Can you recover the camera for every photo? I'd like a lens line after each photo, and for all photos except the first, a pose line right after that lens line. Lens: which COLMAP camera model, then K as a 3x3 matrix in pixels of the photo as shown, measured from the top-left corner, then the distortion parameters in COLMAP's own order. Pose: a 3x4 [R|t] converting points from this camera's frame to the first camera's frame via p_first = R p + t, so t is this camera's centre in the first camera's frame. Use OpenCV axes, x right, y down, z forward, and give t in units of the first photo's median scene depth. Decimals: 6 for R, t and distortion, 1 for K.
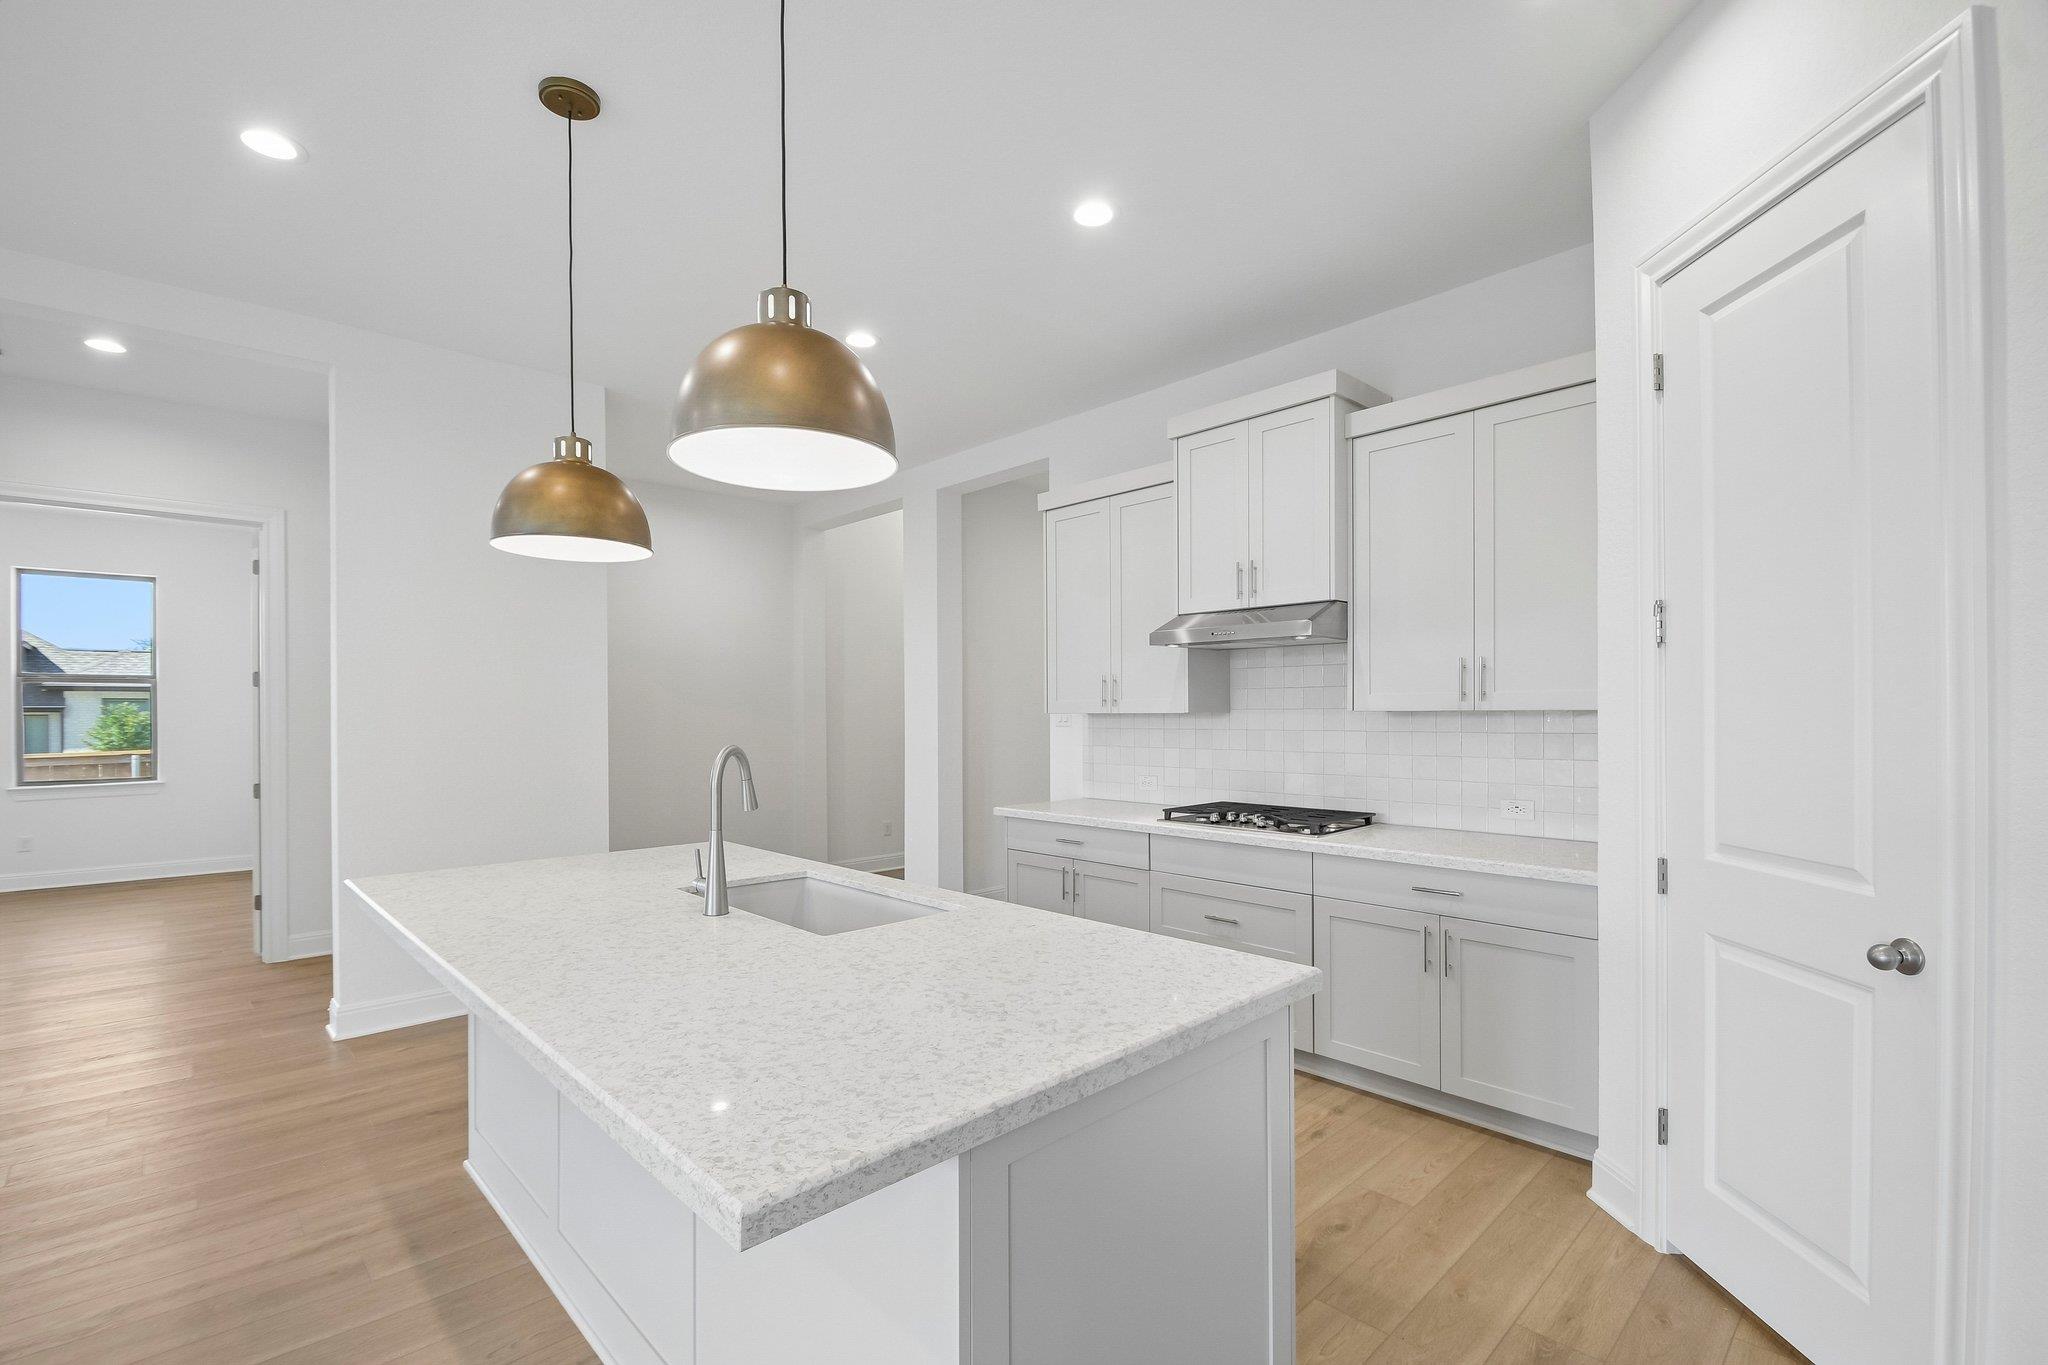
lens RADIAL K [[901.7, 0, 1016.3], [0, 901.7, 705.9], [0, 0, 1]] dist [-0.000919, -0.004017]
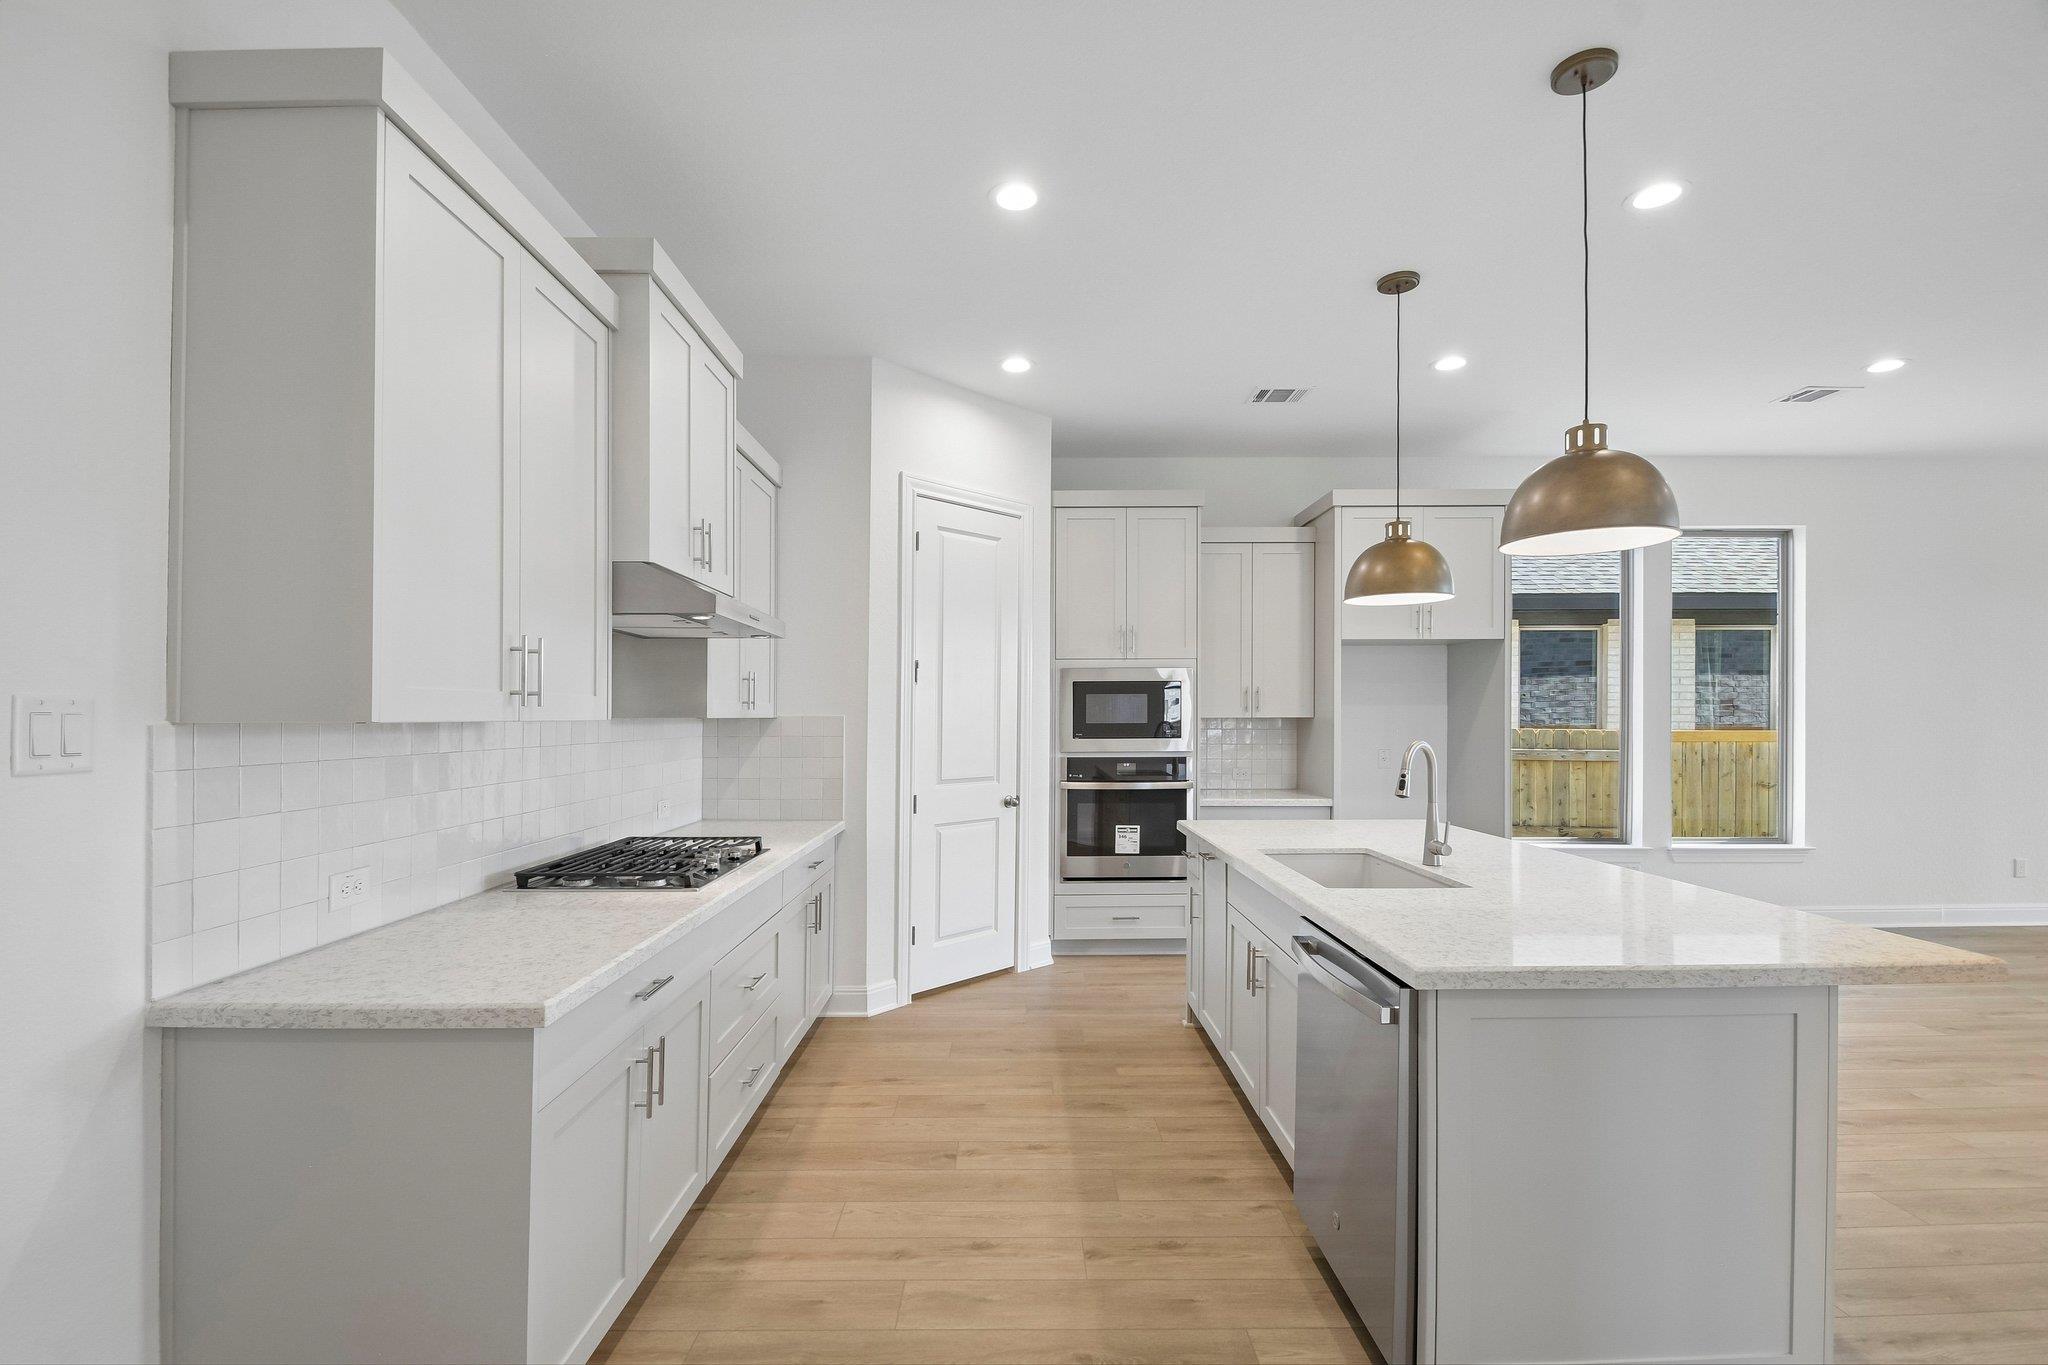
lens RADIAL K [[901.7, 0, 1011.9], [0, 901.7, 724.9], [0, 0, 1]] dist [-0.000919, -0.004017]
pose [[-0.721810, -0.003376, 0.692083, -0.519829], [-0.001648, 0.999994, 0.003159, 0.009802], [-0.692089, 0.001139, -0.721811, 1.537246]]
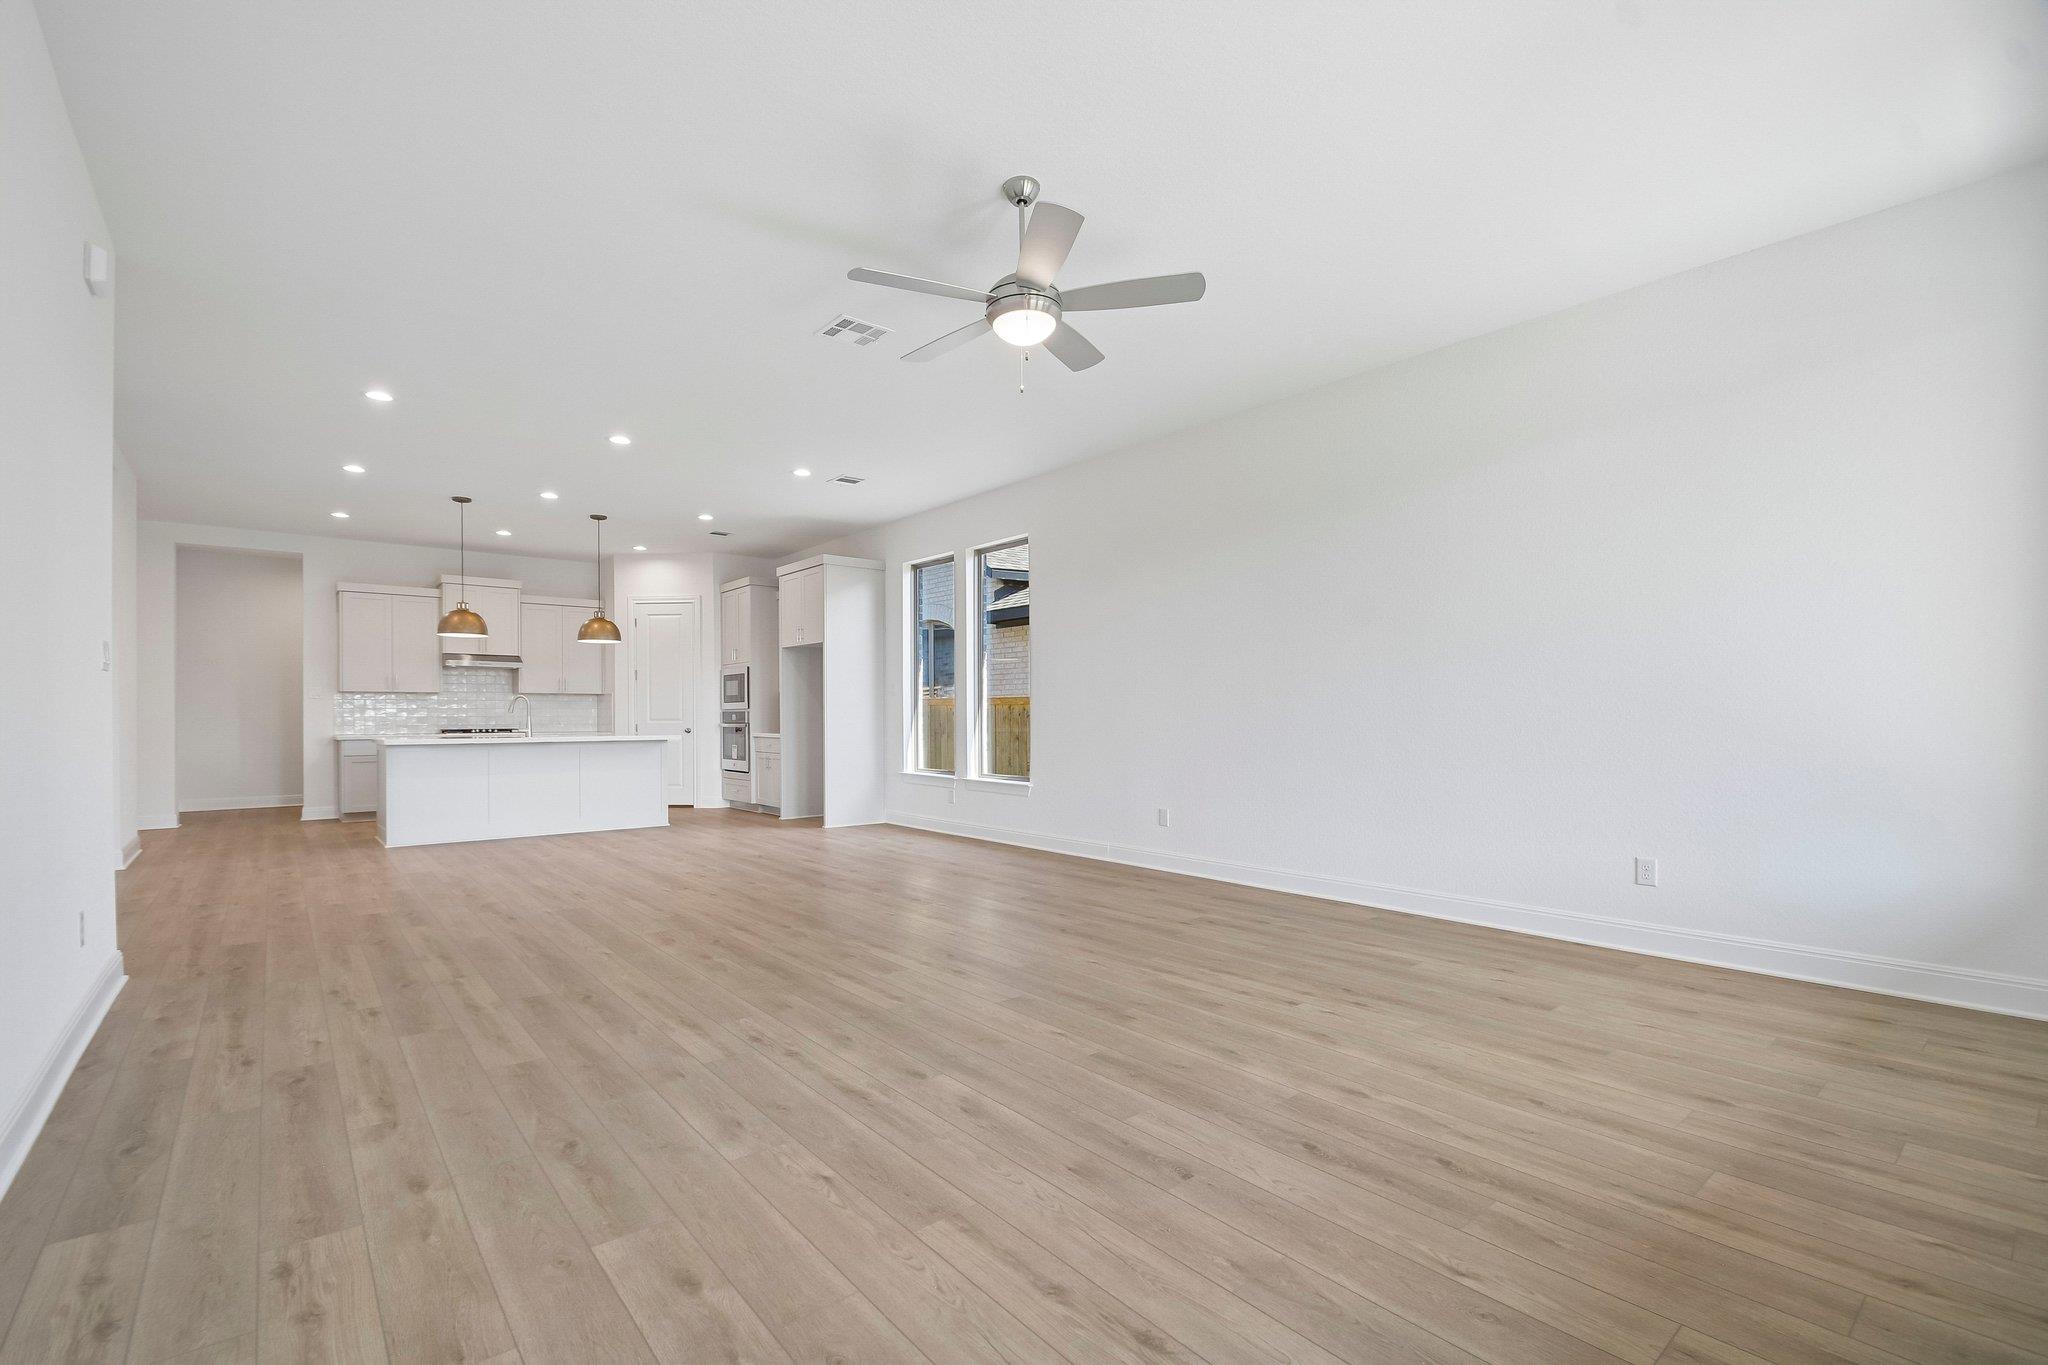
lens RADIAL K [[901.7, 0, 1029.3], [0, 901.7, 704.8], [0, 0, 1]] dist [-0.000919, -0.004017]
pose [[0.058606, 0.009494, 0.998236, -2.676681], [-0.002799, 0.999952, -0.009346, 0.073031], [-0.998277, -0.002247, 0.058630, -0.924022]]
